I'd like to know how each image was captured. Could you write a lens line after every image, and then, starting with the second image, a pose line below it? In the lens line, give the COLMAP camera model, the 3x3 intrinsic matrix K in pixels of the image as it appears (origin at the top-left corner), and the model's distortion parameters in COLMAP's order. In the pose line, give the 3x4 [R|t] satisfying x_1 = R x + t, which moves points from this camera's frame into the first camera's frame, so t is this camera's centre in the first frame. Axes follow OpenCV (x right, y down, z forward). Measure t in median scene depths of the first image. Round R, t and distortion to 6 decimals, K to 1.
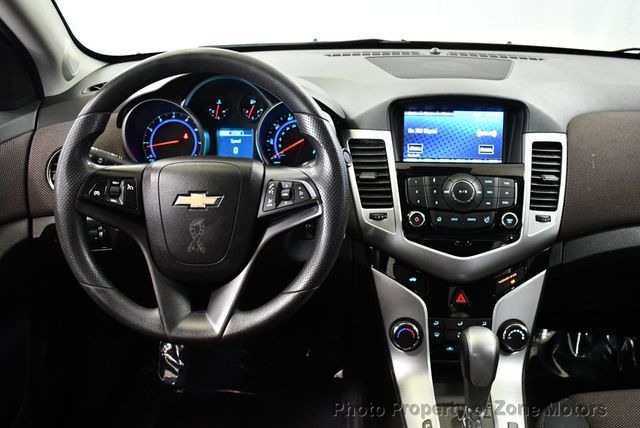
lens RADIAL K [[652.1, 0, 321.0], [0, 652.1, 212.9], [0, 0, 1]] dist [-0.092503, 0.000000]
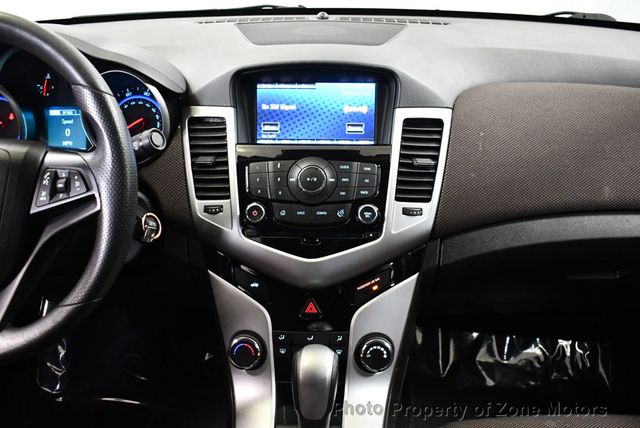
lens RADIAL K [[652.1, 0, 318.1], [0, 652.1, 213.6], [0, 0, 1]] dist [-0.092503, 0.000000]
pose [[0.999983, -0.003934, -0.004357, 0.225518], [0.004049, 0.999637, 0.026640, -0.011020], [0.004251, -0.026657, 0.999636, 0.166130]]
